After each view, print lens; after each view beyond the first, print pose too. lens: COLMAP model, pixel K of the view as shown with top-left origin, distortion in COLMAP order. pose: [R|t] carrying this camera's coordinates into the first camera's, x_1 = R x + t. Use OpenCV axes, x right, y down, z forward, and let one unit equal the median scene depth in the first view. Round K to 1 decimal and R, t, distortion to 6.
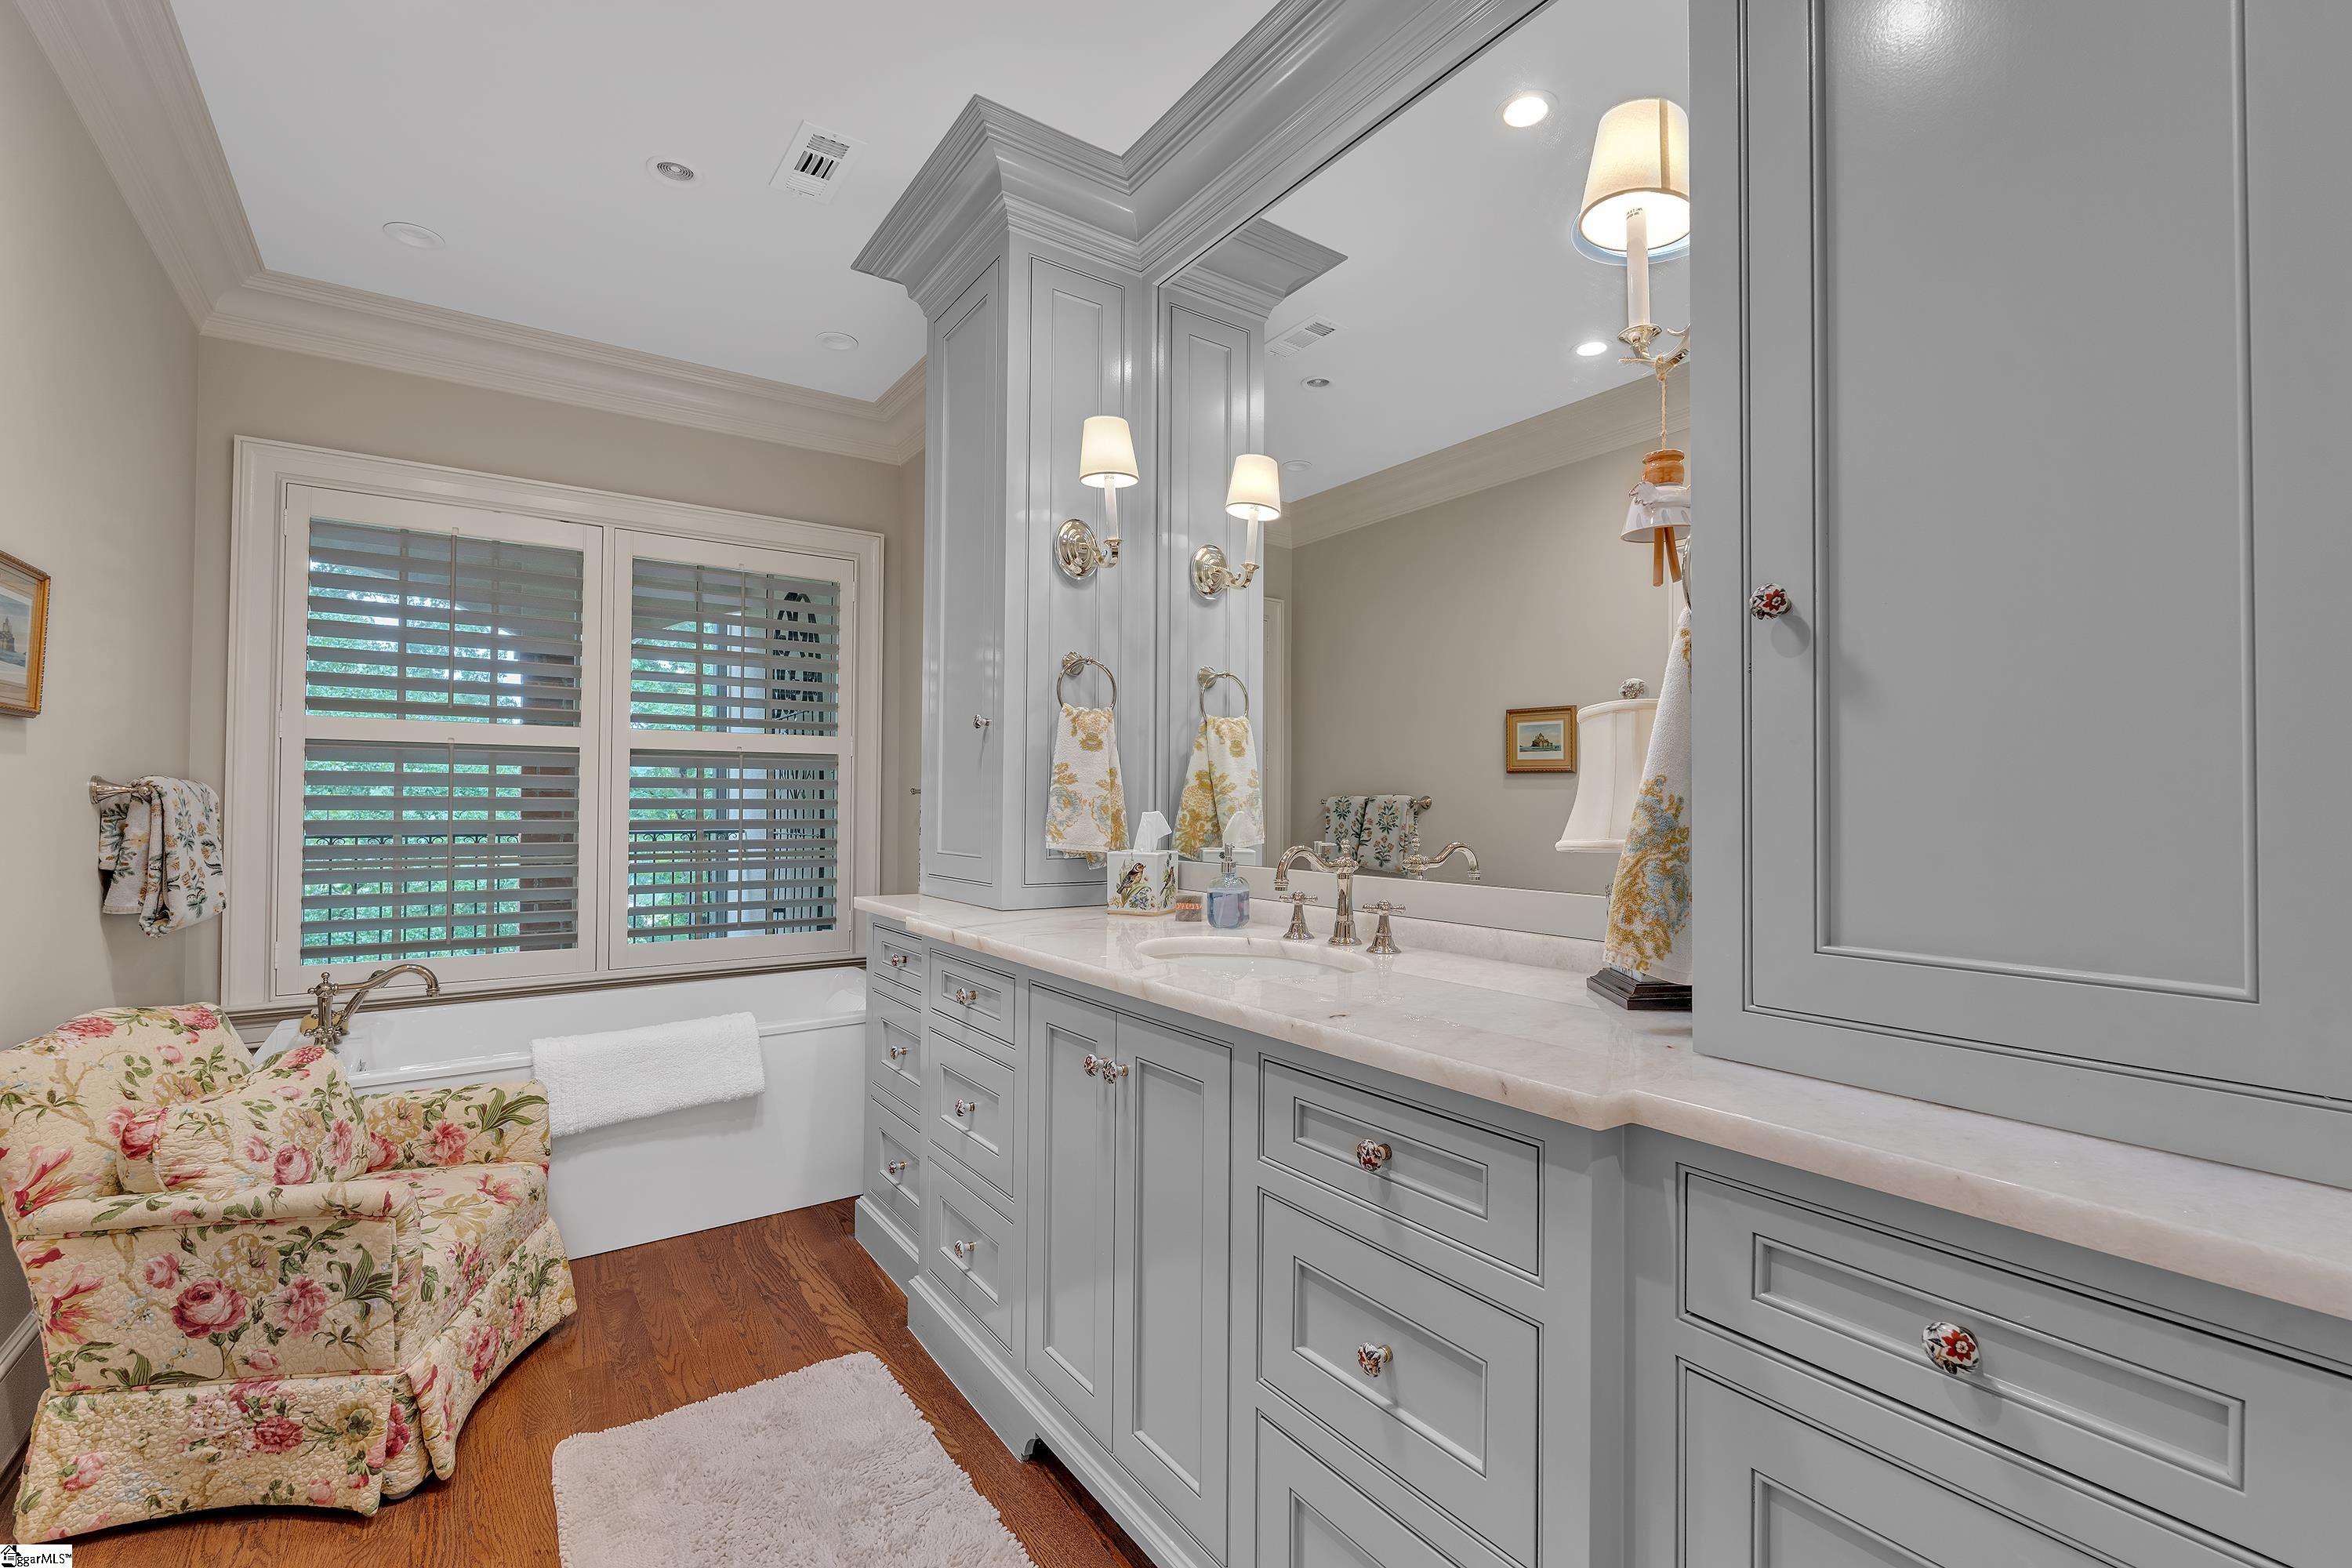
lens RADIAL K [[1022.6, 0, 1182.6], [0, 1022.6, 789.8], [0, 0, 1]] dist [-0.008064, -0.000392]
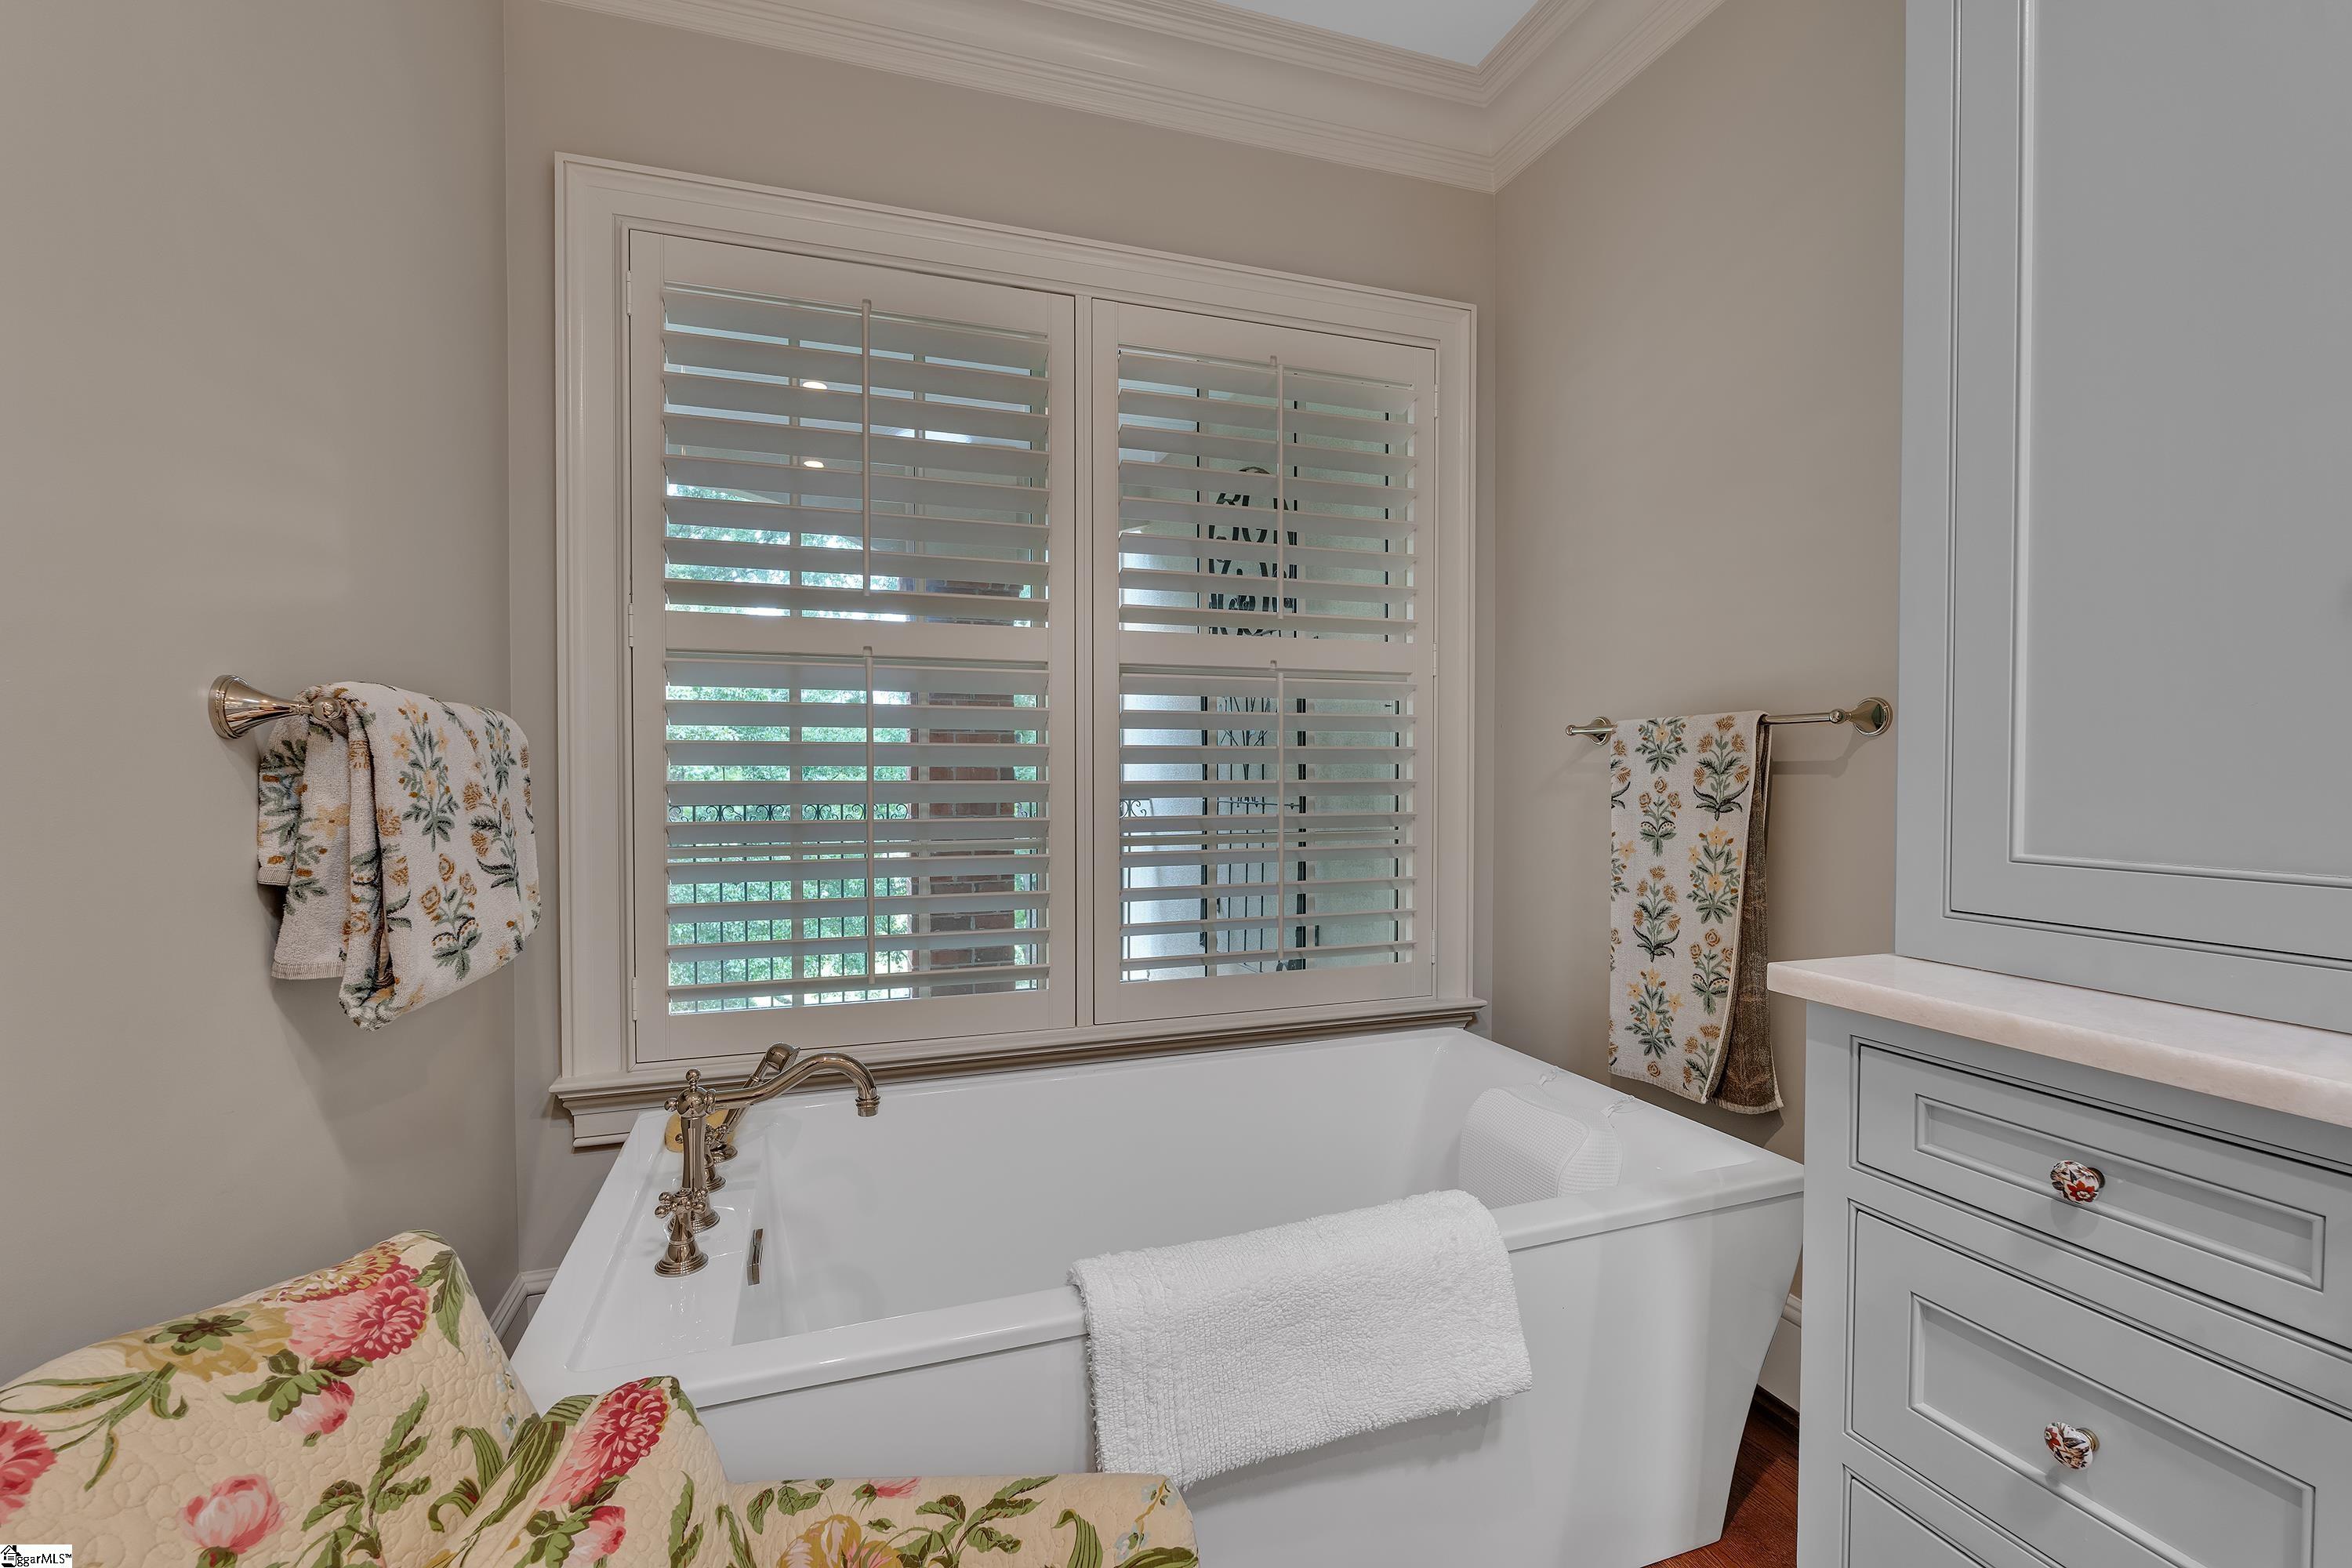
lens RADIAL K [[1022.6, 0, 1169.3], [0, 1022.6, 791.9], [0, 0, 1]] dist [-0.008064, -0.000392]
pose [[0.958417, -0.001080, -0.285369, -0.529378], [0.010764, 0.999418, 0.032367, 0.025953], [0.285168, -0.034093, 0.957871, 0.661242]]
